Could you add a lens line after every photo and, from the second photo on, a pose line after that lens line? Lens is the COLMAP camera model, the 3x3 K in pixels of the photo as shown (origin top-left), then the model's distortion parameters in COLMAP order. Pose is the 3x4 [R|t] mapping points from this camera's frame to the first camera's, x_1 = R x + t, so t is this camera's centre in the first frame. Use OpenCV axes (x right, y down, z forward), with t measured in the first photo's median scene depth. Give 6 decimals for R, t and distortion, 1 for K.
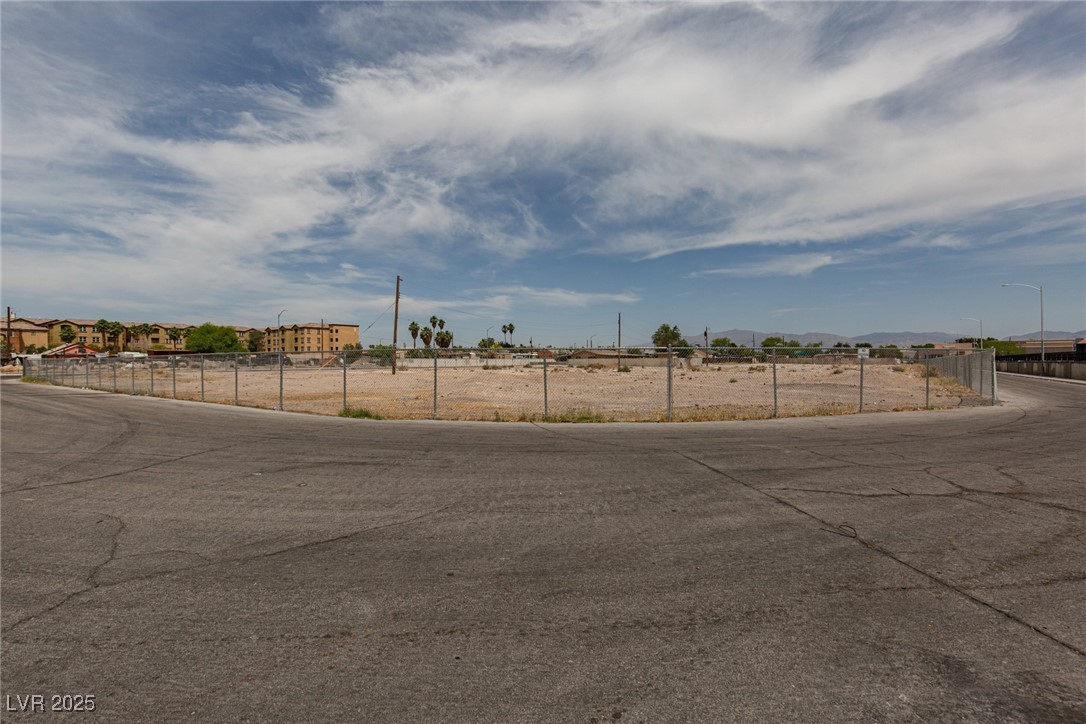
lens RADIAL K [[495.4, 0, 543.0], [0, 495.4, 362.0], [0, 0, 1]] dist [0.000080, 0.000286]
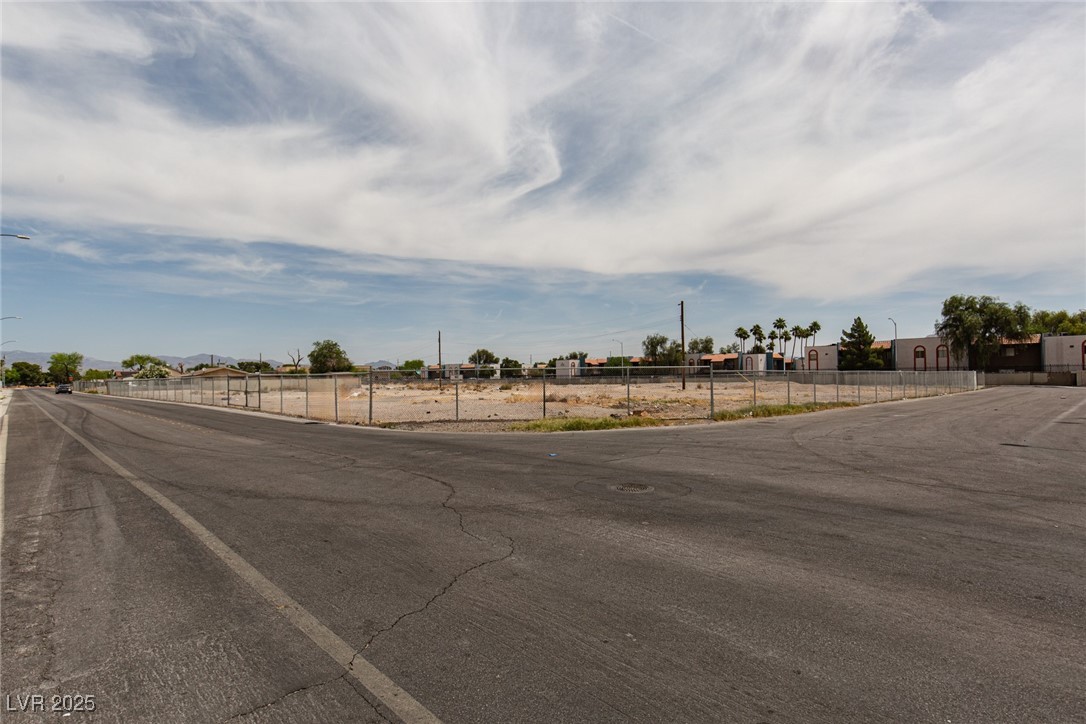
lens RADIAL K [[580.5, 0, 543.3], [0, 580.5, 381.3], [0, 0, 1]] dist [-0.001681, -0.001138]
pose [[0.134304, -0.004944, 0.990928, -0.098143], [0.019805, 0.999801, 0.002304, 0.000207], [-0.990742, 0.019316, 0.134376, 0.066232]]
